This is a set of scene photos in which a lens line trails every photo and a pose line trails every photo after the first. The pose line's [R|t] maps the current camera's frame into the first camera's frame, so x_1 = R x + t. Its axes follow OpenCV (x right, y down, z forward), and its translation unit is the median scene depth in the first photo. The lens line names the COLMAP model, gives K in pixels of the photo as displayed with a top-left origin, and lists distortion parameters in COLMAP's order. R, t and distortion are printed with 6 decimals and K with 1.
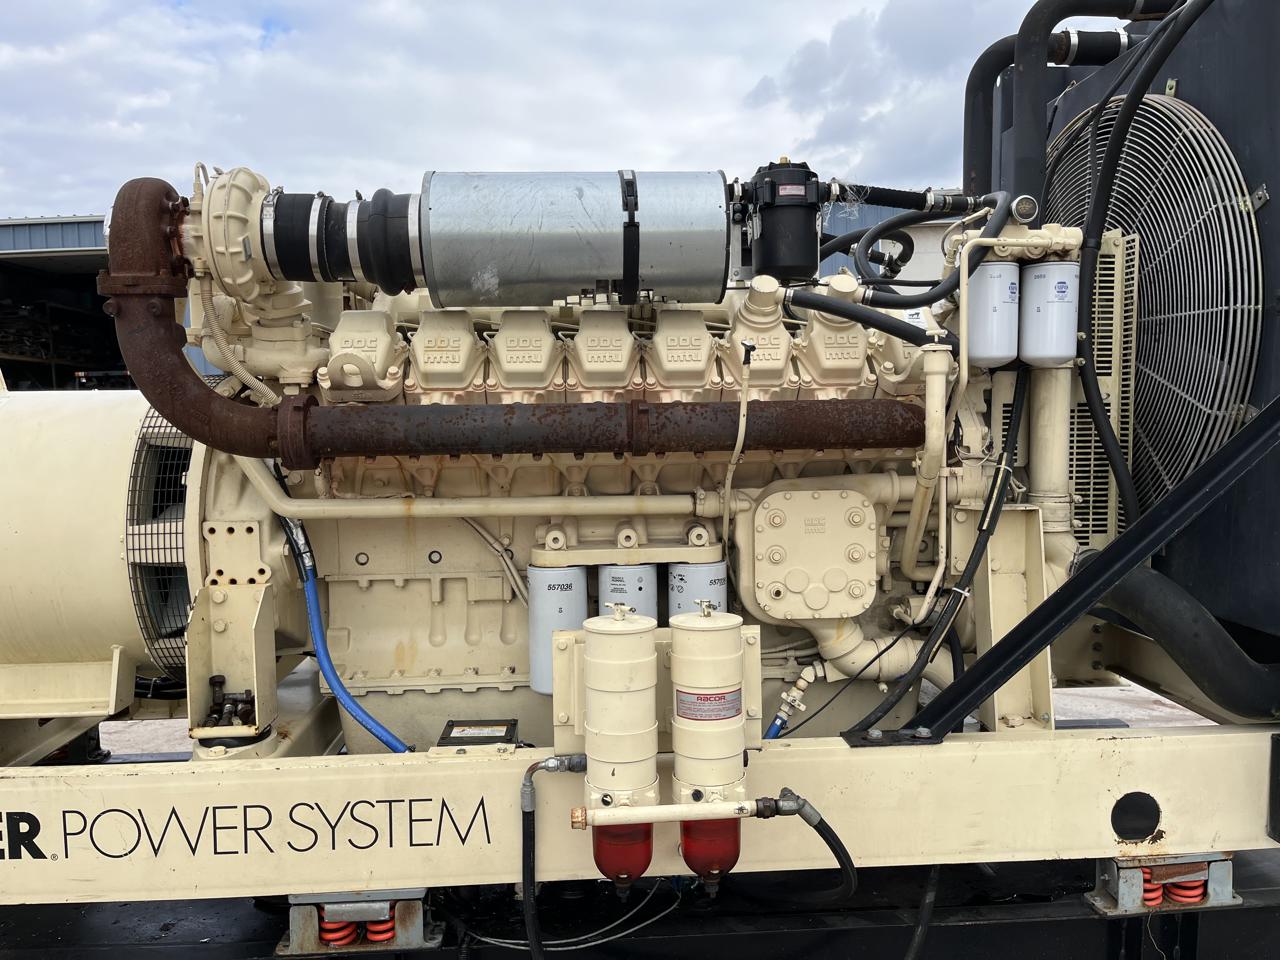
lens RADIAL K [[936.5, 0, 640.0], [0, 936.5, 480.0], [0, 0, 1]] dist [0.069305, -0.091726]
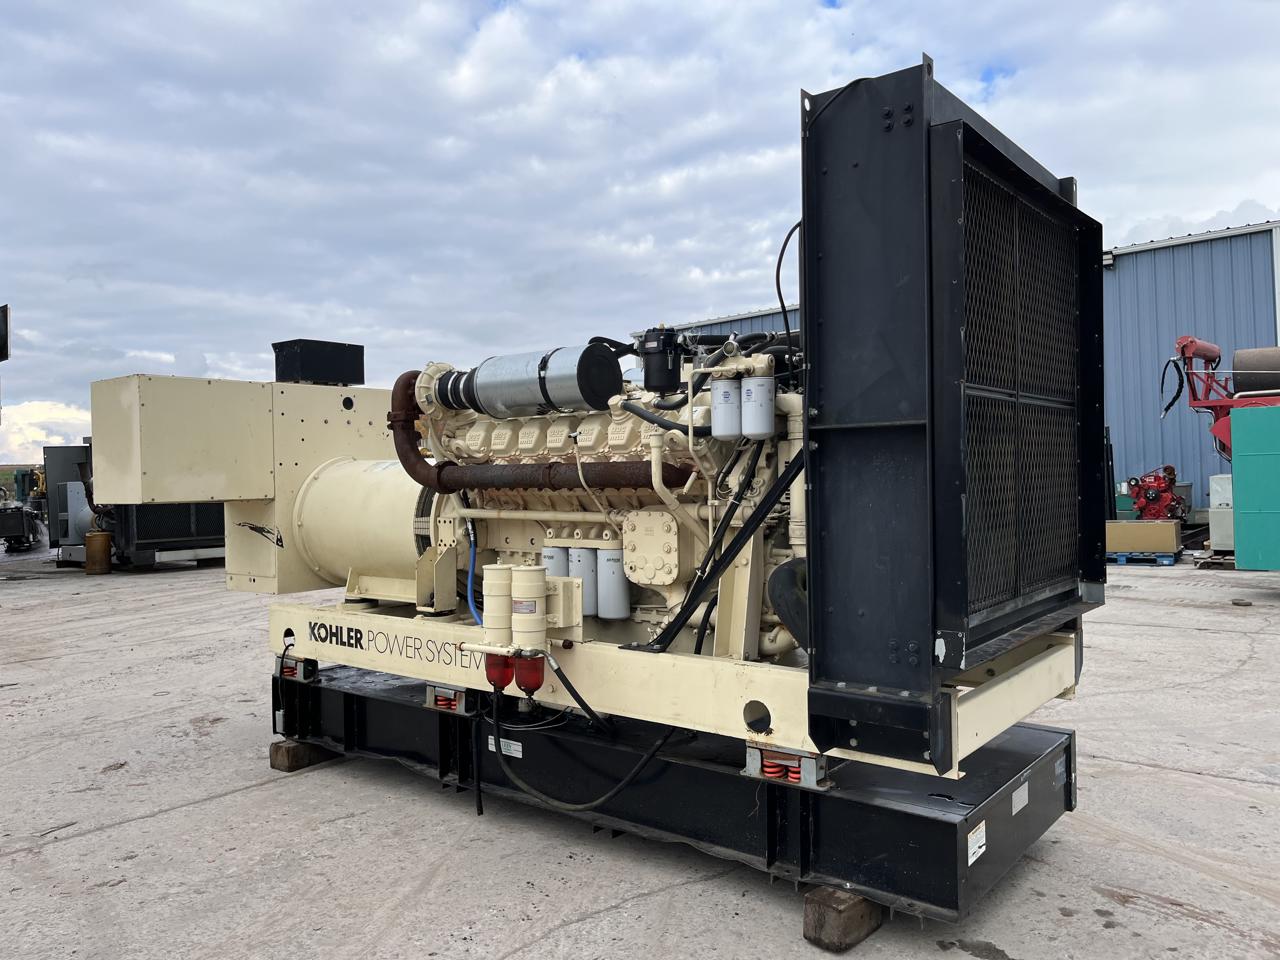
lens RADIAL K [[966.8, 0, 648.0], [0, 966.8, 476.8], [0, 0, 1]] dist [0.081277, -0.110355]
pose [[0.742925, 0.005160, -0.669355, 1.496215], [-0.035991, 0.998832, -0.032247, 0.005028], [0.668406, 0.048048, 0.742243, -0.380338]]
